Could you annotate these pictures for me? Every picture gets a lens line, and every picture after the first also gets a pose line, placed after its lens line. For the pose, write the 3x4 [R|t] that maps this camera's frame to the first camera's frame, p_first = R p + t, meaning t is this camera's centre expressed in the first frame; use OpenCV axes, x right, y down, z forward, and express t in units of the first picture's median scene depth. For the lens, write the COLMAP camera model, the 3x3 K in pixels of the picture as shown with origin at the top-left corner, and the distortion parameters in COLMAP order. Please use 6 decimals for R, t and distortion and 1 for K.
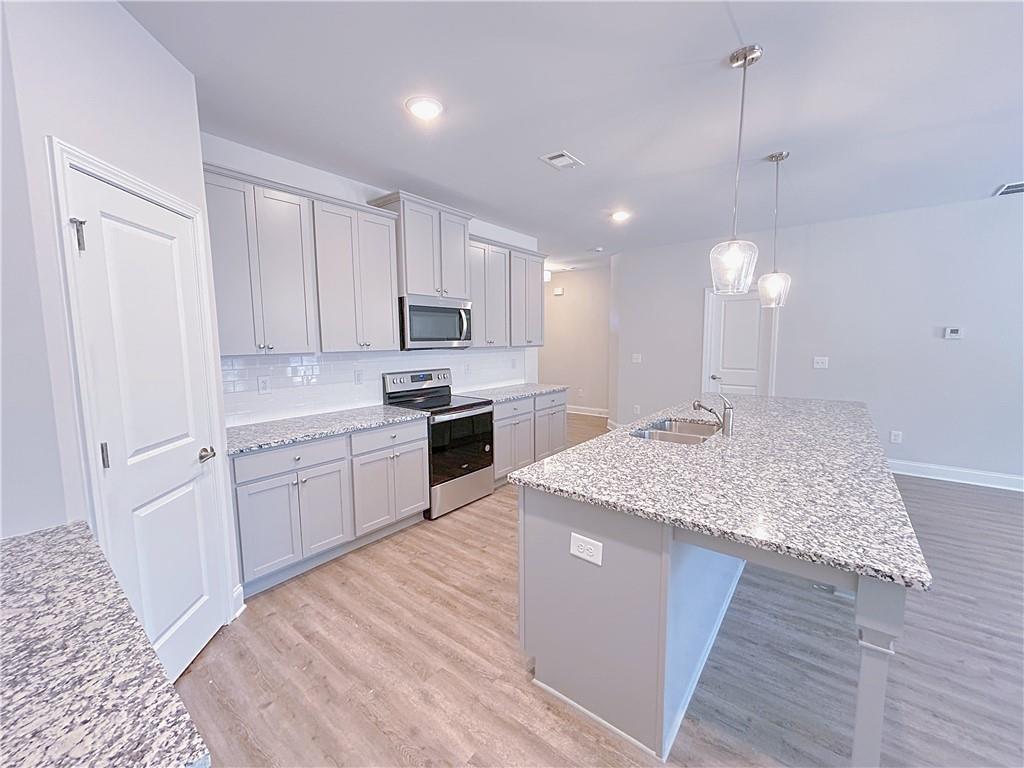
lens RADIAL K [[417.7, 0, 514.4], [0, 417.7, 379.9], [0, 0, 1]] dist [0.002812, -0.000092]
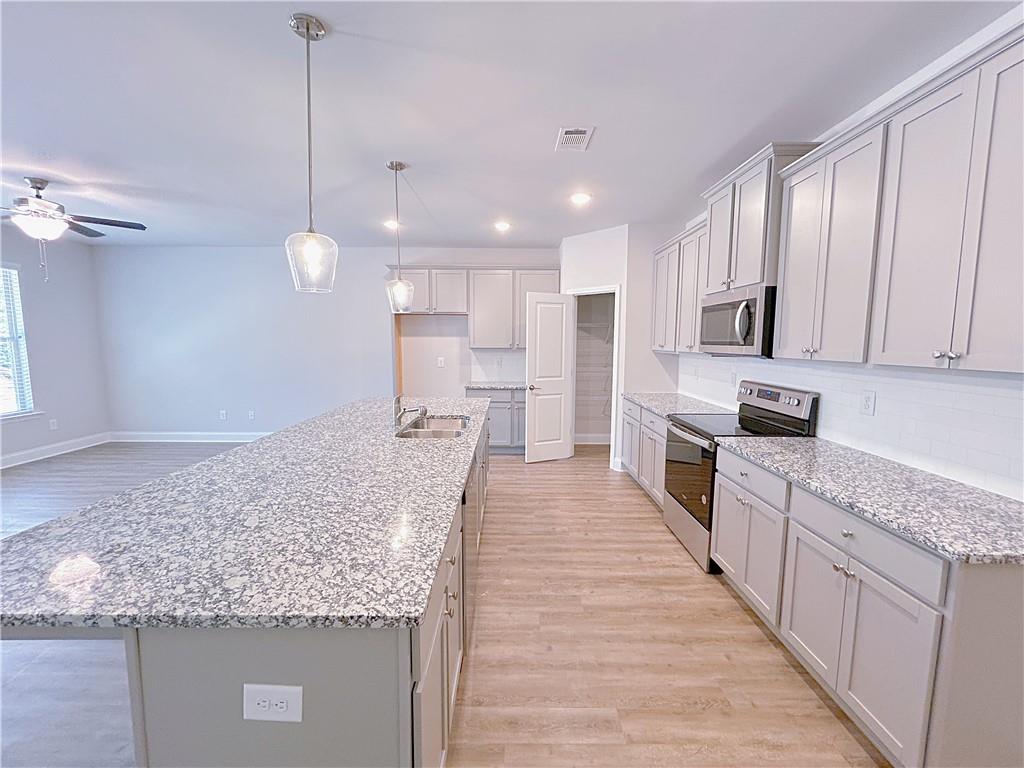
lens RADIAL K [[417.7, 0, 510.3], [0, 417.7, 385.6], [0, 0, 1]] dist [0.002812, -0.000092]
pose [[-0.796187, 0.064104, -0.601645, 0.695196], [-0.060547, 0.980939, 0.184642, -0.153576], [0.602014, 0.183437, -0.777130, 1.523027]]
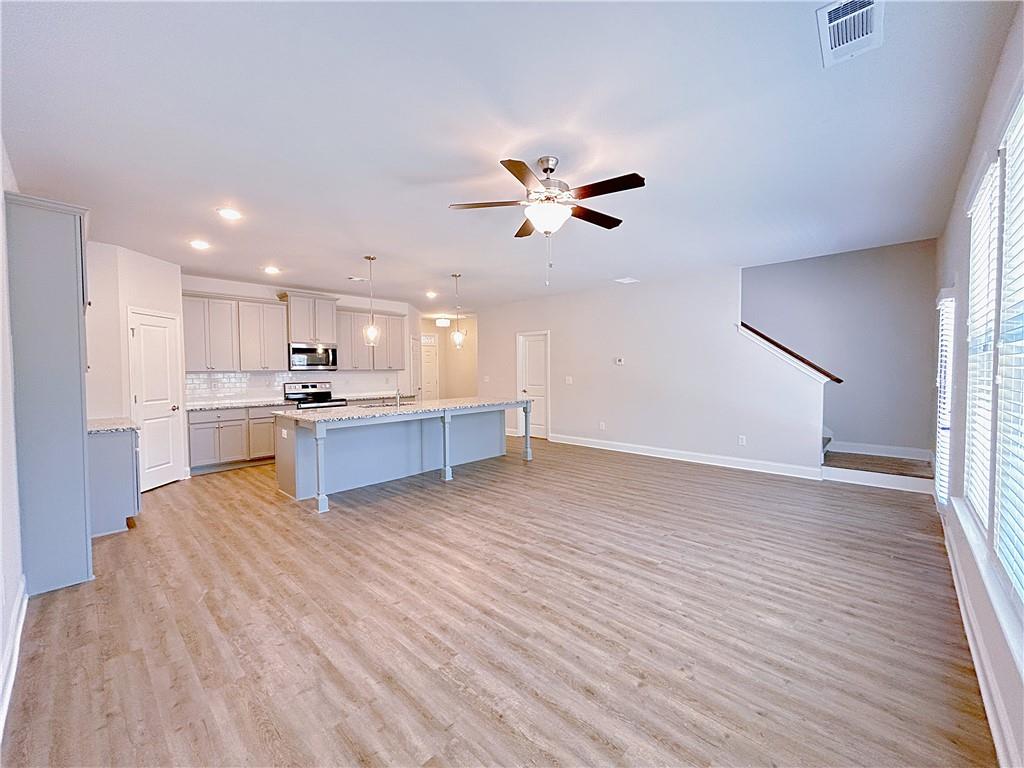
lens RADIAL K [[417.7, 0, 516.2], [0, 417.7, 382.8], [0, 0, 1]] dist [0.002812, -0.000092]
pose [[0.996281, 0.002681, -0.086123, 0.973260], [-0.007933, 0.998125, -0.060699, 0.097643], [0.085799, 0.061157, 0.994434, -0.861390]]
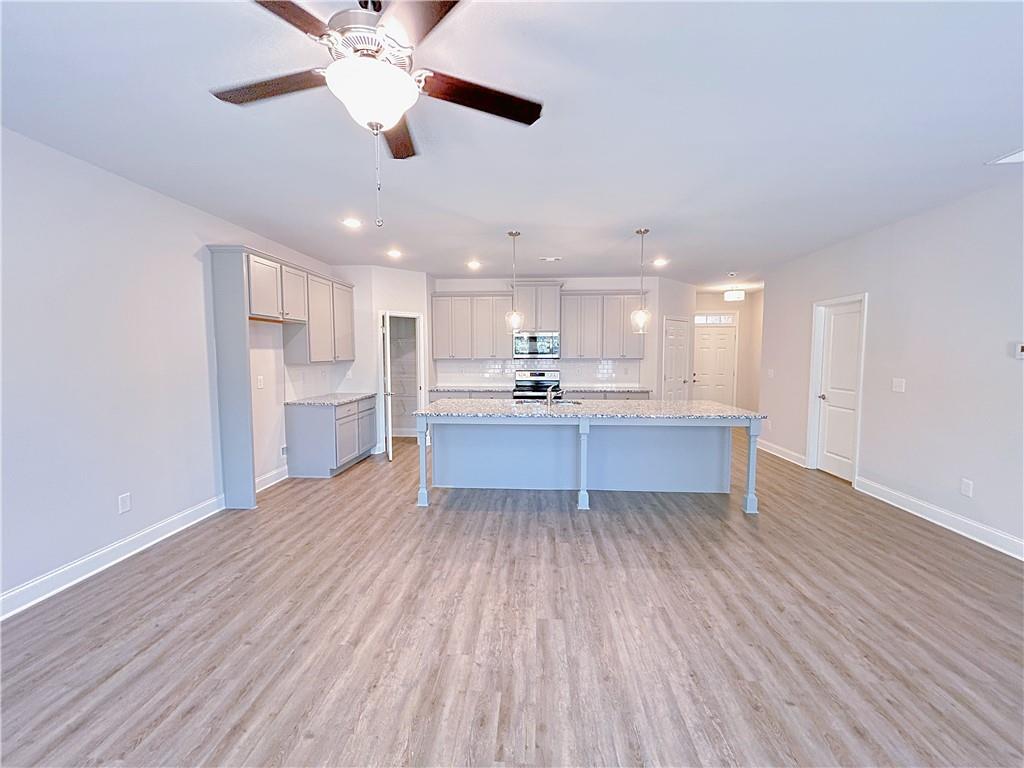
lens RADIAL K [[417.7, 0, 509.1], [0, 417.7, 384.5], [0, 0, 1]] dist [0.002812, -0.000092]
pose [[0.561461, 0.069849, -0.824550, 1.430294], [-0.082209, 0.996210, 0.028412, -0.002536], [0.823409, 0.051833, 0.565075, -0.161329]]
